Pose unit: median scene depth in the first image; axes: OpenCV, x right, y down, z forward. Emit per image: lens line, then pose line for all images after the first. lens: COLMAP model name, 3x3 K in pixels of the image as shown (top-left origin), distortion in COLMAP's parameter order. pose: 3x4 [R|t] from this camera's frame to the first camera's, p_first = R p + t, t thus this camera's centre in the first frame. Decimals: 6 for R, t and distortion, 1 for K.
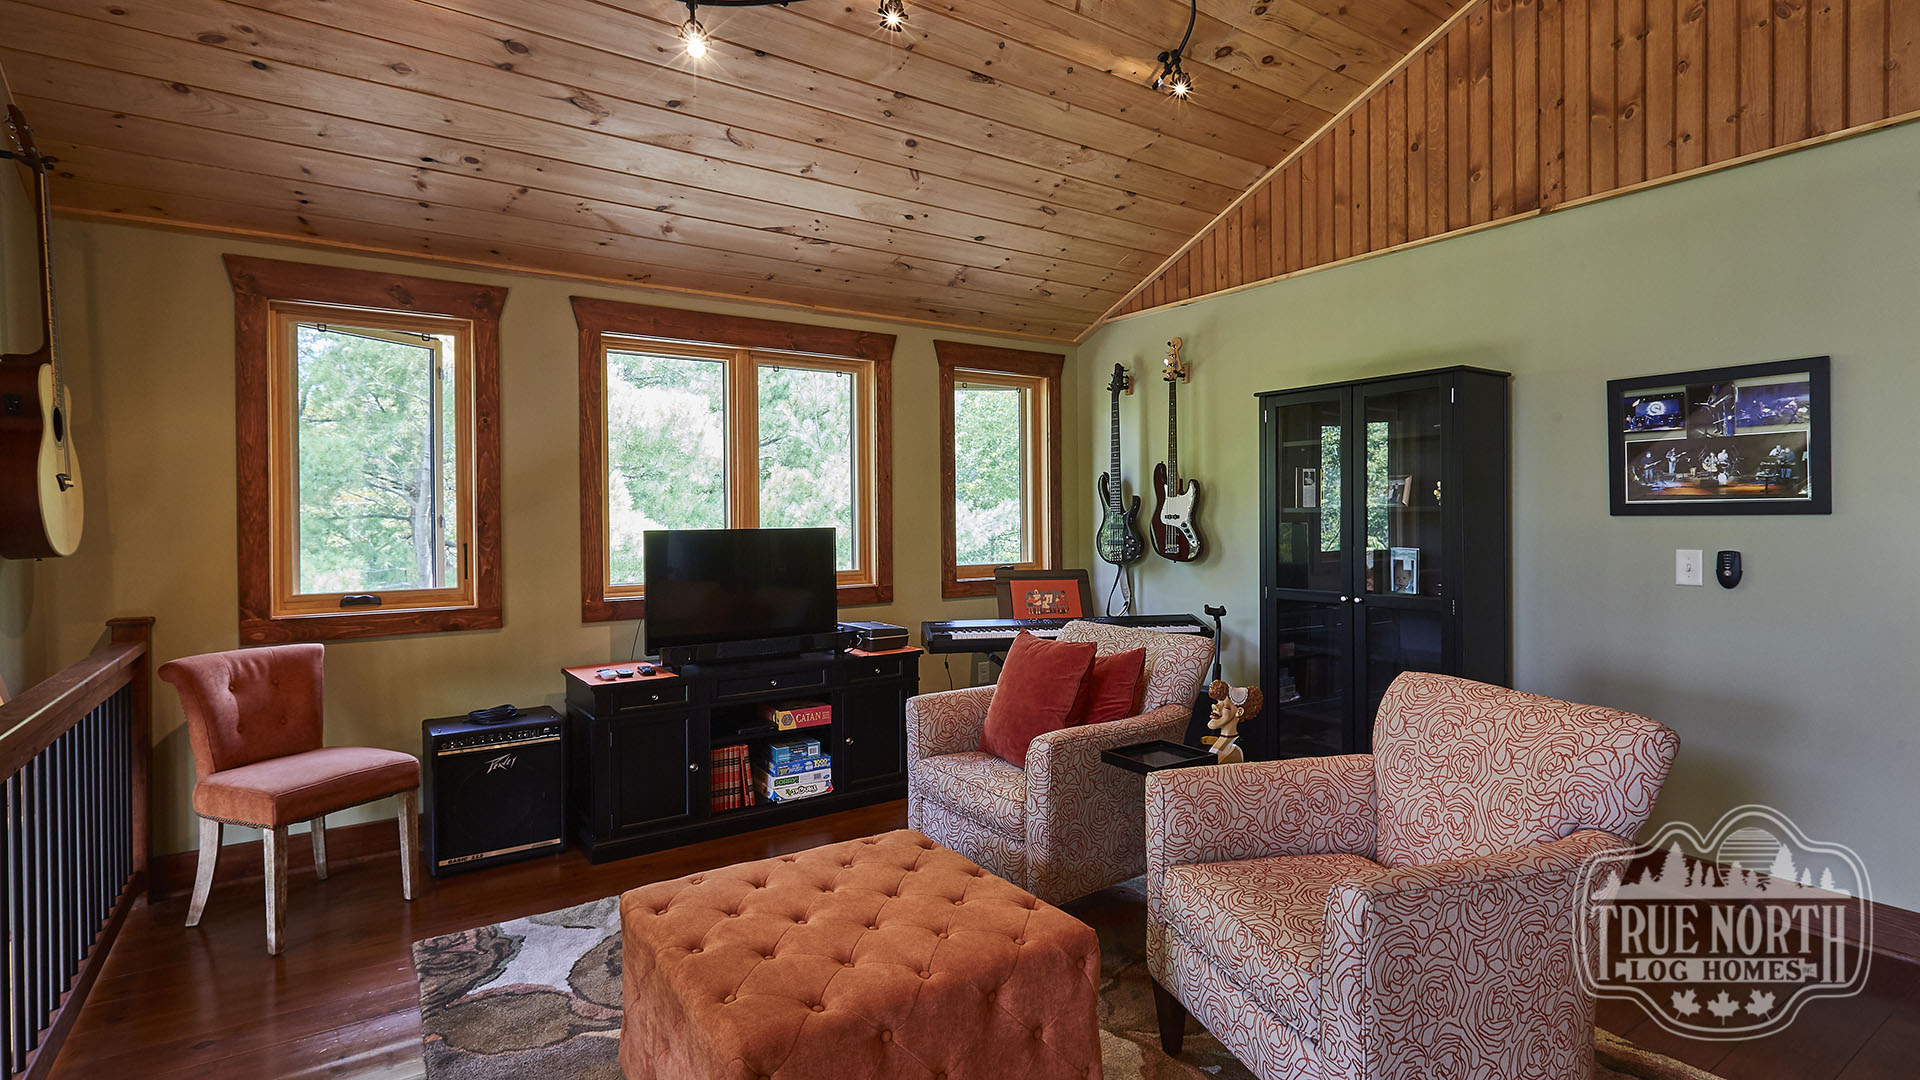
lens RADIAL K [[939.5, 0, 959.1], [0, 939.5, 534.4], [0, 0, 1]] dist [0.003731, -0.000148]
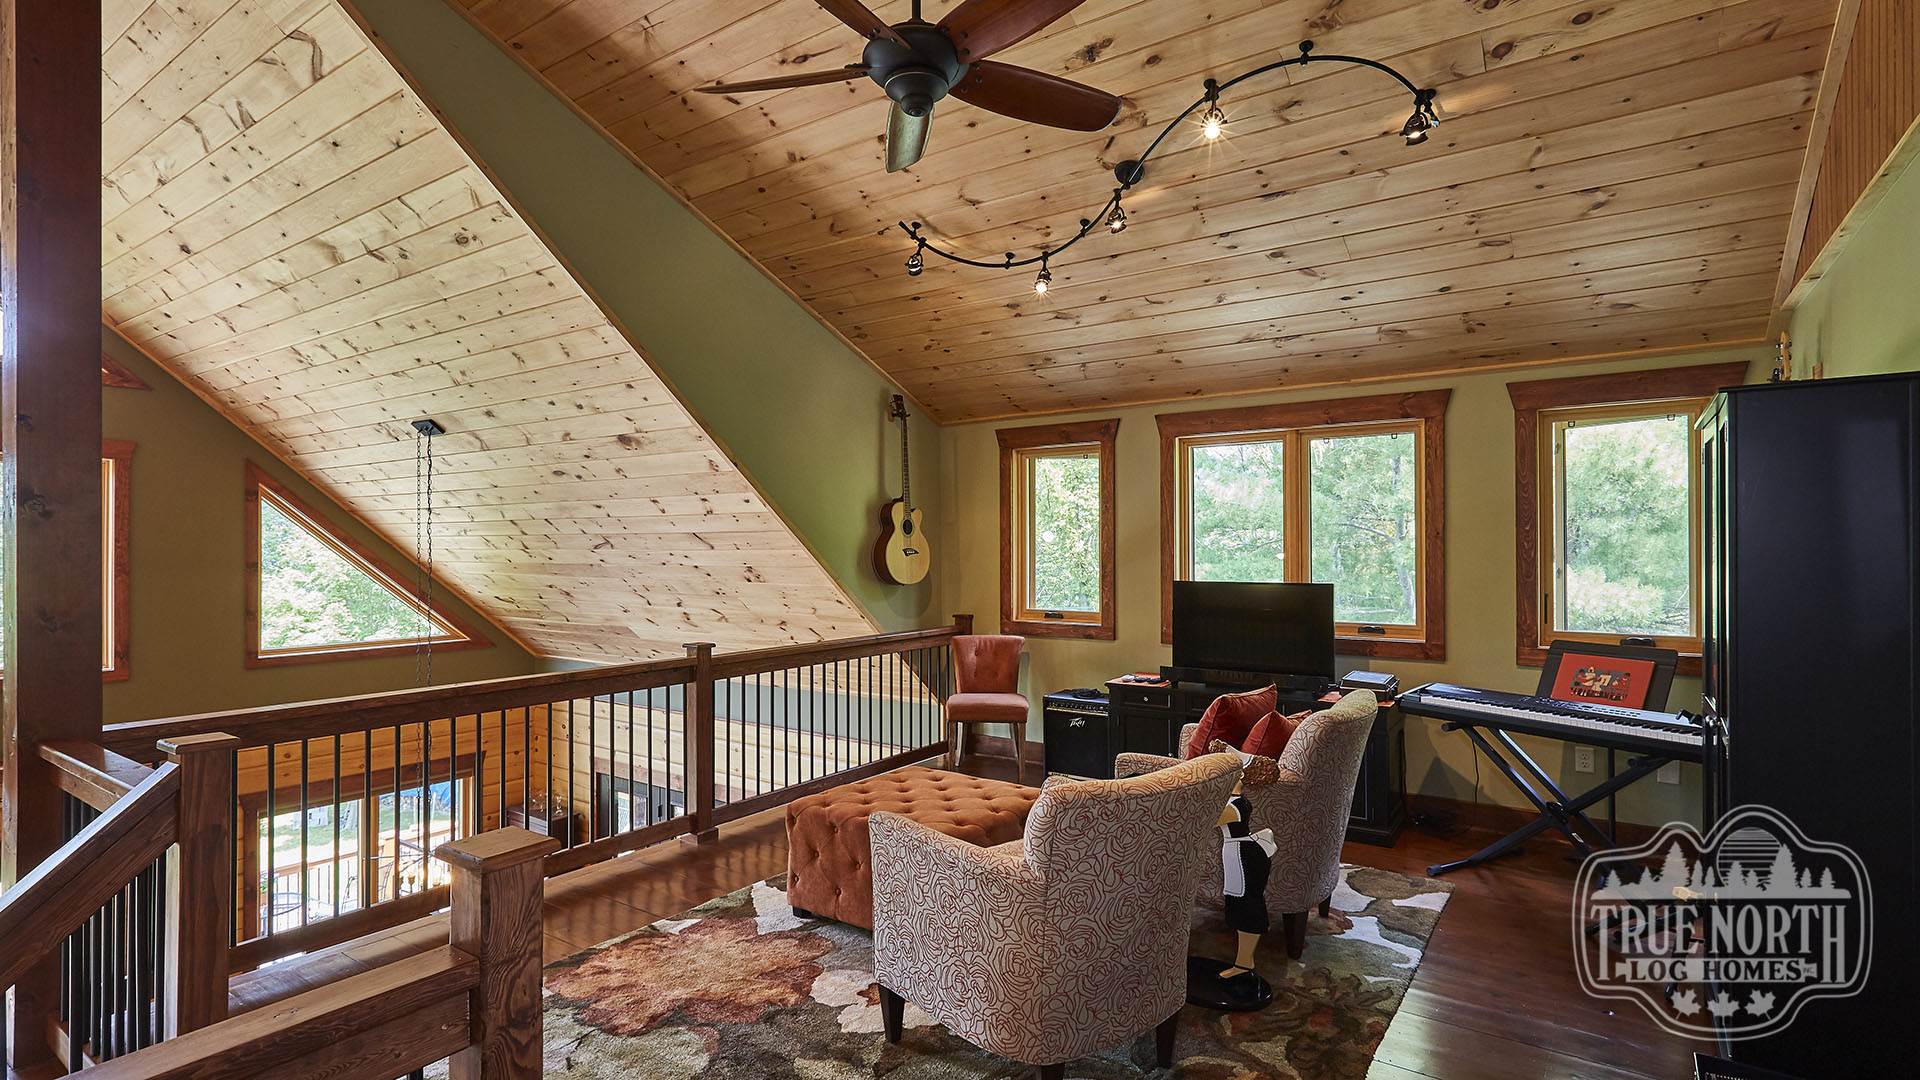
lens RADIAL K [[939.5, 0, 958.5], [0, 939.5, 538.3], [0, 0, 1]] dist [0.003731, -0.000148]
pose [[0.338933, -0.001861, -0.940809, 0.805629], [-0.017808, 0.999806, -0.008393, -0.045720], [0.940642, 0.019598, 0.338834, 0.221654]]
